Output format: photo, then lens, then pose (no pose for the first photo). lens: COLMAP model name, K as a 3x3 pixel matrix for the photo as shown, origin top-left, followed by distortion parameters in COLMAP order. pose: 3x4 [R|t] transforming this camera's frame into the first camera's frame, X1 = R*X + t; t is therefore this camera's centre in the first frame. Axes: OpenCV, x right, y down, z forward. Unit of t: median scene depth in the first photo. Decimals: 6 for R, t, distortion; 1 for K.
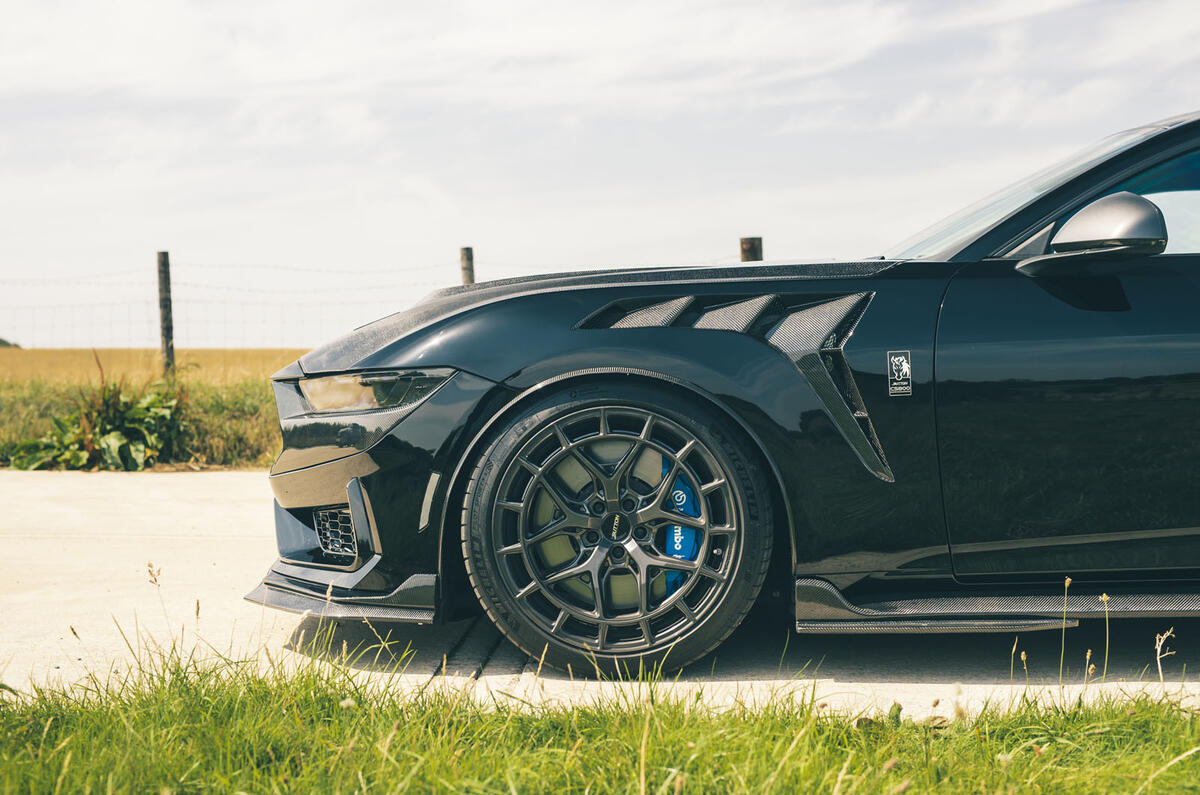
lens RADIAL K [[1747.2, 0, 600.0], [0, 1747.2, 397.5], [0, 0, 1]] dist [-0.004577, 0.087882]
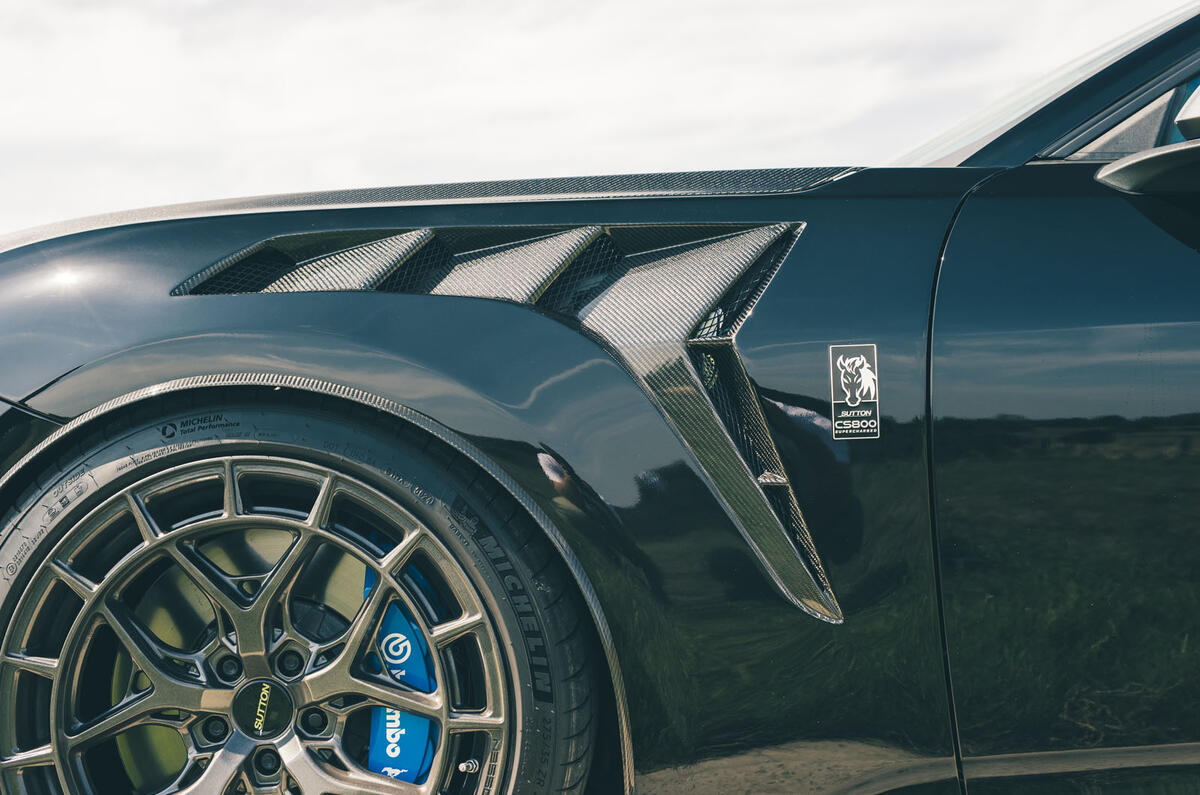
lens RADIAL K [[1747.2, 0, 600.0], [0, 1747.2, 397.5], [0, 0, 1]] dist [-0.004577, 0.087882]
pose [[0.999828, 0.011455, 0.014590, 0.094746], [-0.010832, 0.999057, -0.042050, 0.008040], [-0.015057, 0.041885, 0.999009, 0.523993]]
